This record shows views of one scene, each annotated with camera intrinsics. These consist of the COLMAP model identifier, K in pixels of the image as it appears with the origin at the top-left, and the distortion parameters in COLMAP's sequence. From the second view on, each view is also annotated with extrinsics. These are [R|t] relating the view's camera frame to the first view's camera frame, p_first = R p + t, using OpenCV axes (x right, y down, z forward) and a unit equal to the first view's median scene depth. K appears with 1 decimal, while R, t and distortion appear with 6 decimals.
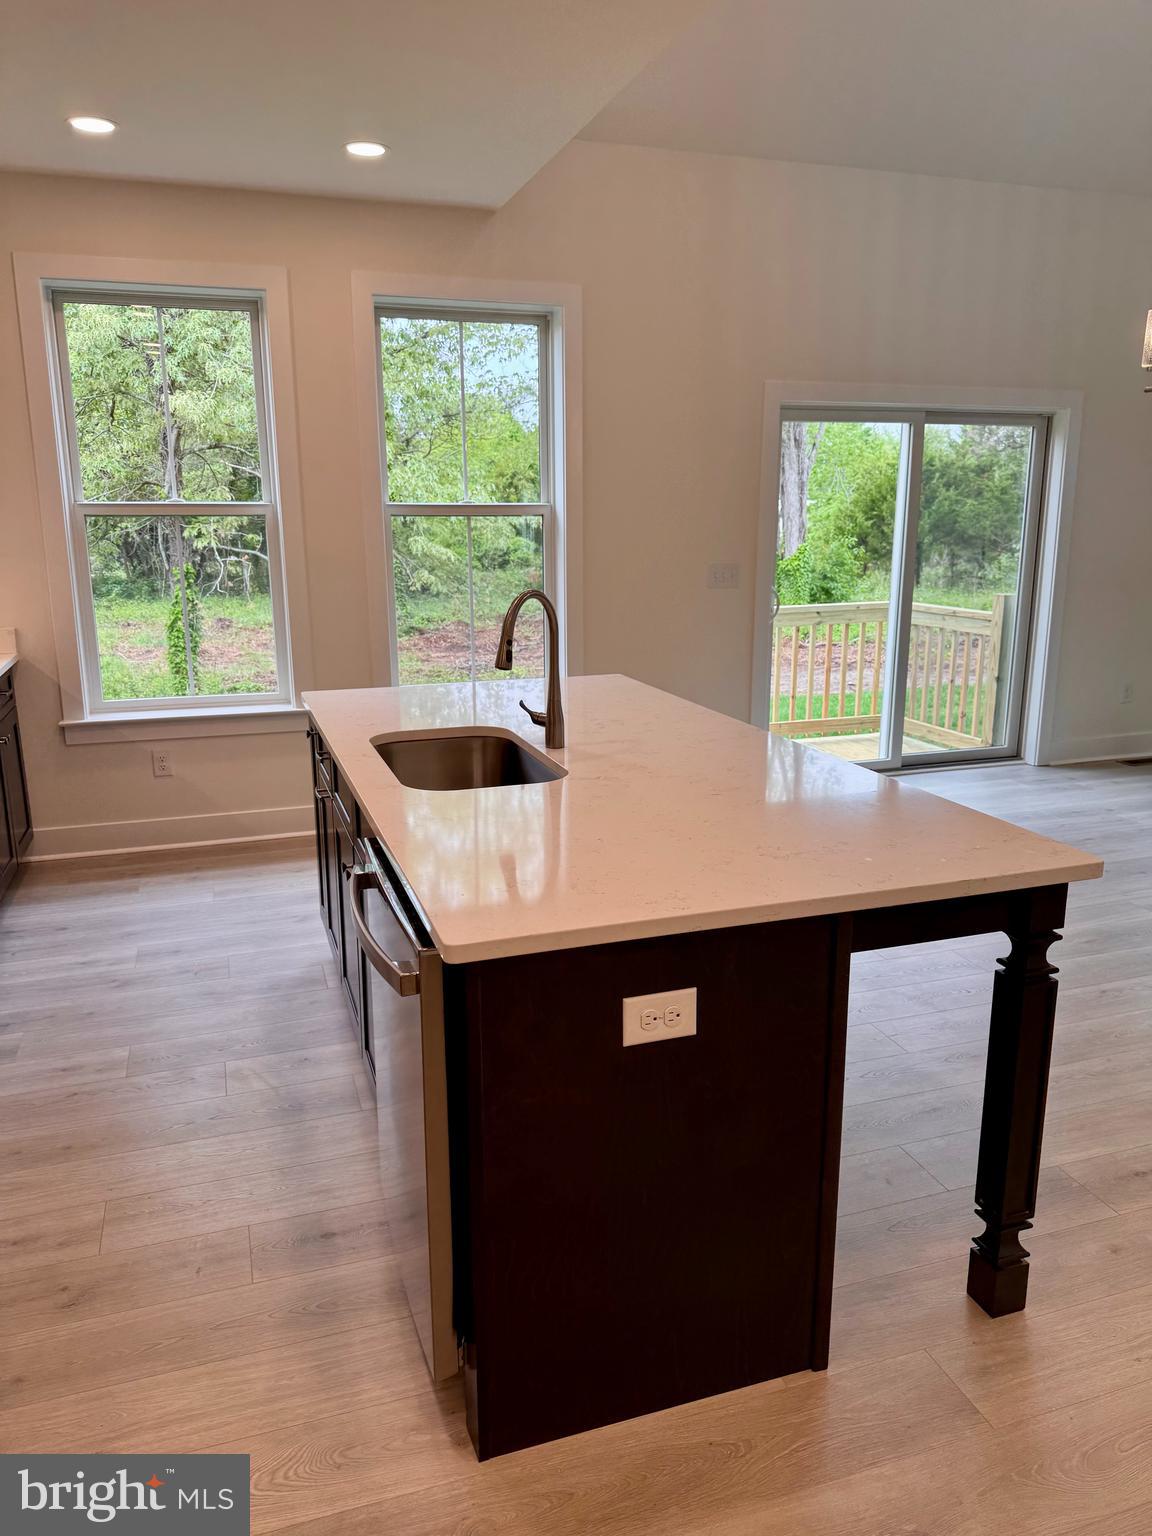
lens RADIAL K [[1091.8, 0, 559.0], [0, 1091.8, 763.6], [0, 0, 1]] dist [0.047902, -0.065188]
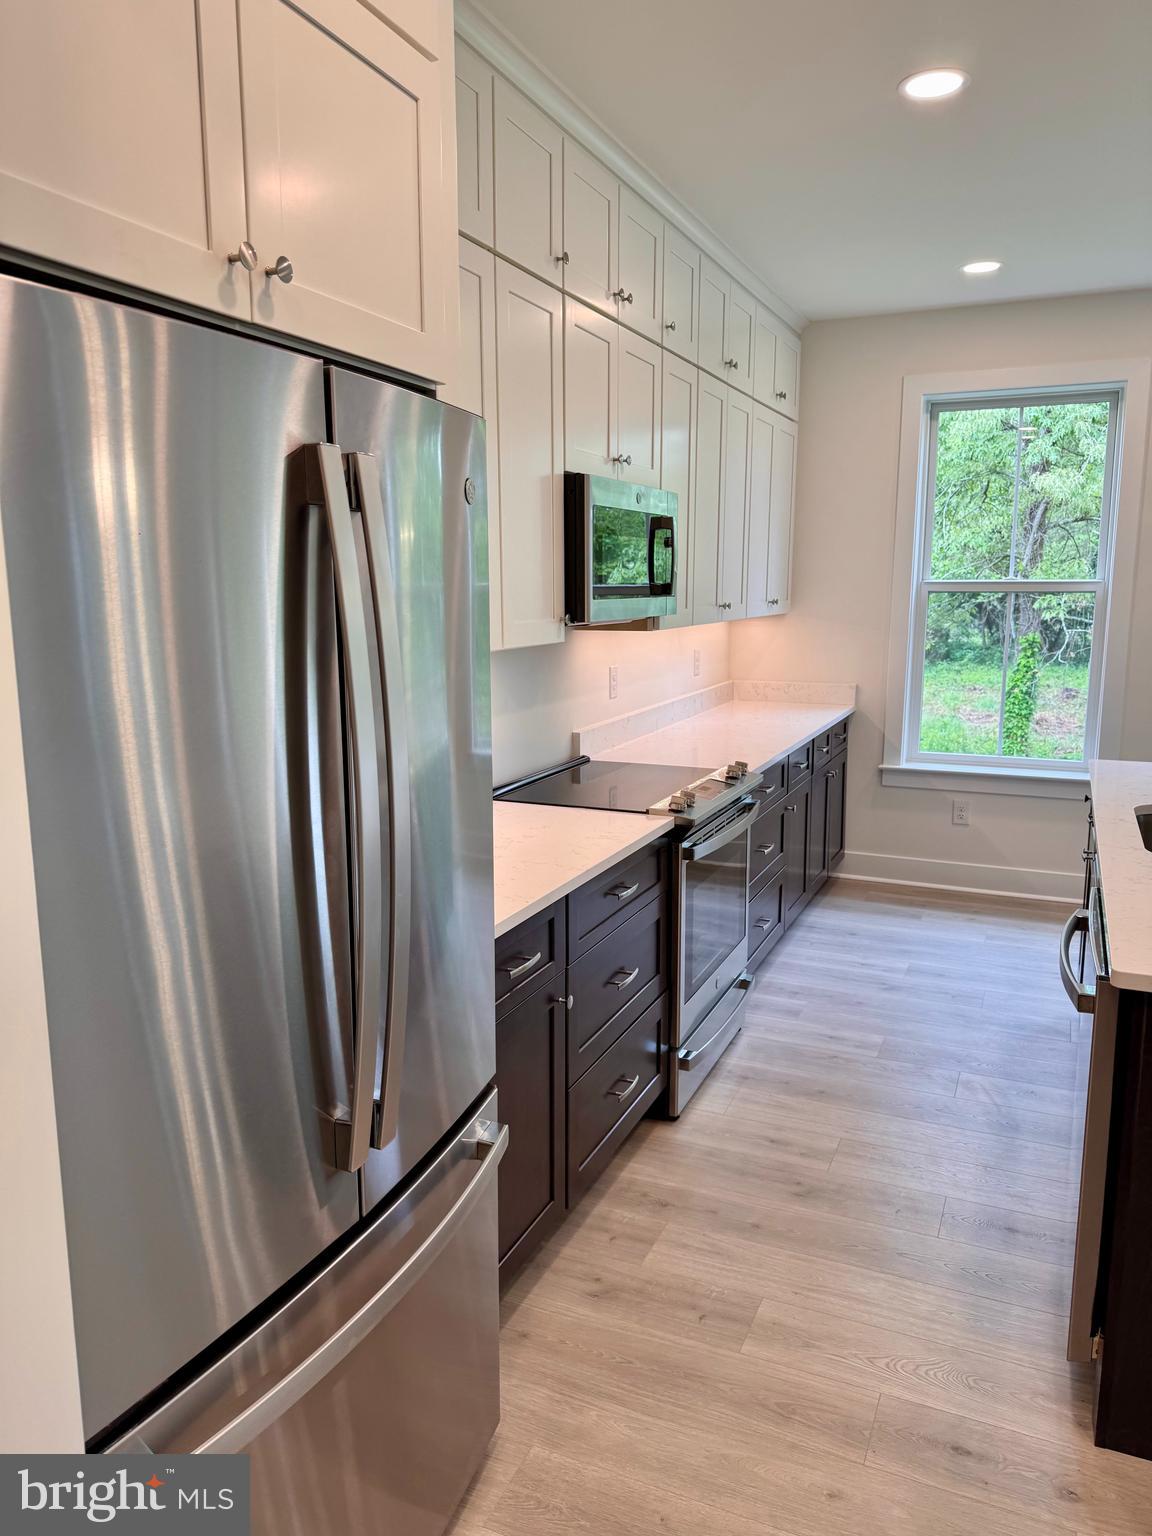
lens RADIAL K [[1091.8, 0, 569.5], [0, 1091.8, 776.3], [0, 0, 1]] dist [0.047902, -0.065188]
pose [[0.742885, 0.120992, -0.658394, 0.087066], [-0.151895, 0.988344, 0.010238, 0.014916], [0.651958, 0.092401, 0.752604, -0.118988]]
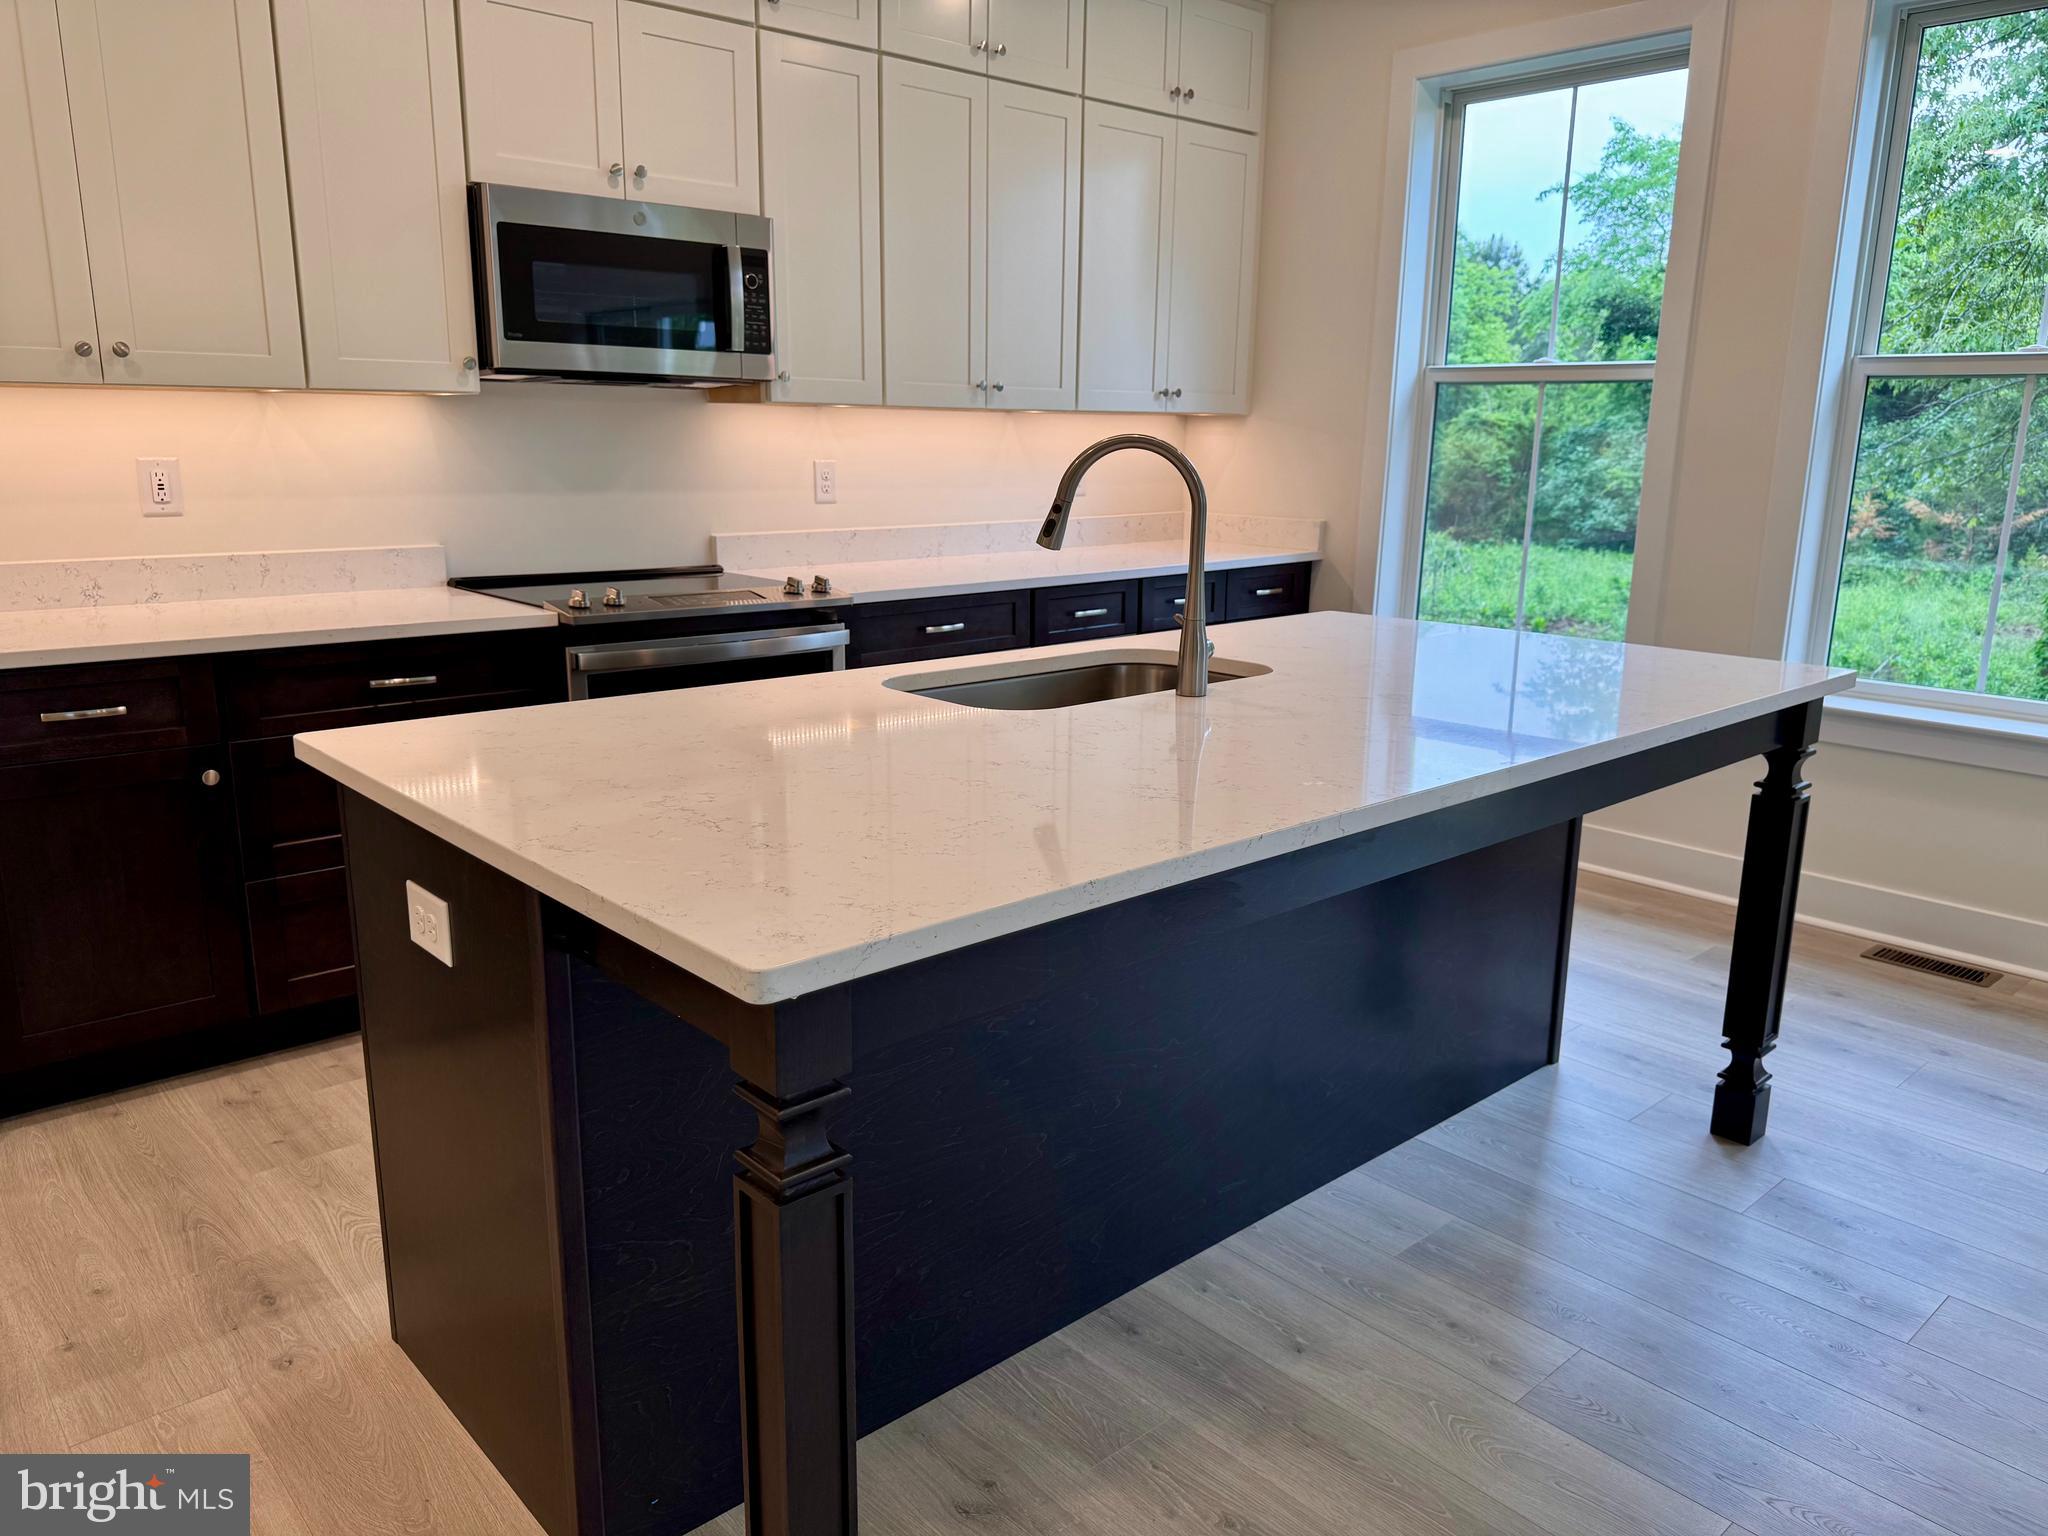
lens RADIAL K [[1455.8, 0, 1035.6], [0, 1455.8, 785.8], [0, 0, 1]] dist [0.047902, -0.065188]
pose [[0.407989, 0.230475, -0.883417, 0.510109], [-0.225154, 0.963126, 0.147287, -0.048974], [0.884788, 0.138814, 0.444837, 0.386463]]
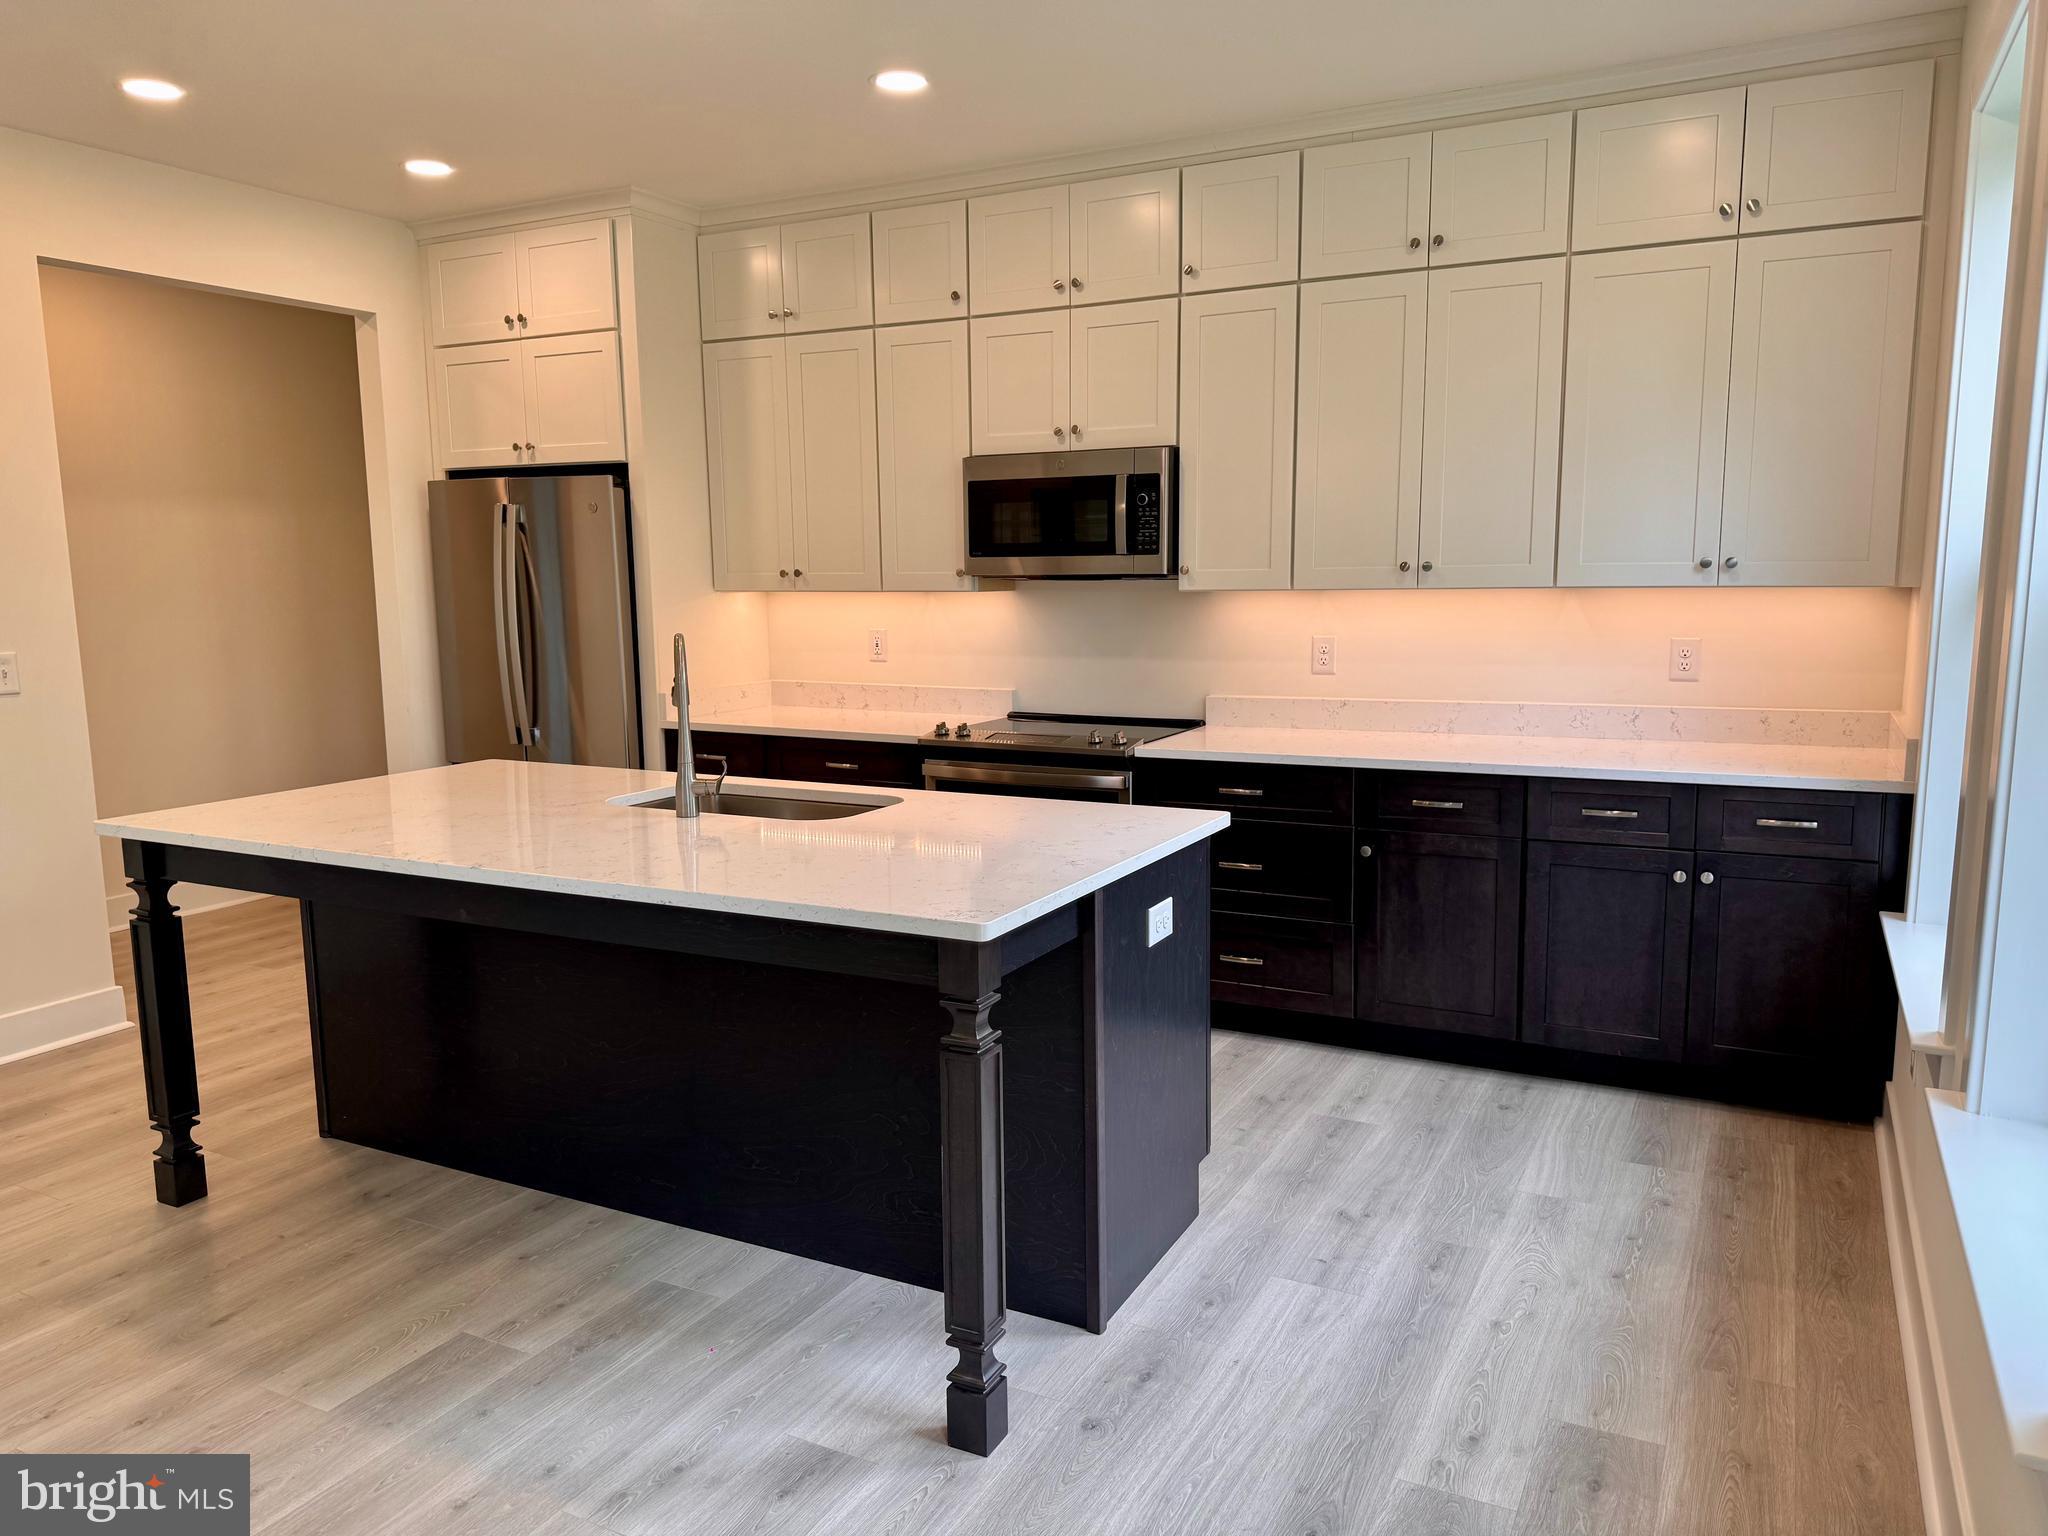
lens RADIAL K [[1455.8, 0, 1016.7], [0, 1455.8, 787.7], [0, 0, 1]] dist [0.047902, -0.065188]
pose [[-0.720985, 0.116766, -0.683043, 0.431116], [-0.144266, 0.938809, 0.312769, -0.313199], [0.677767, 0.324042, -0.660022, 1.375925]]
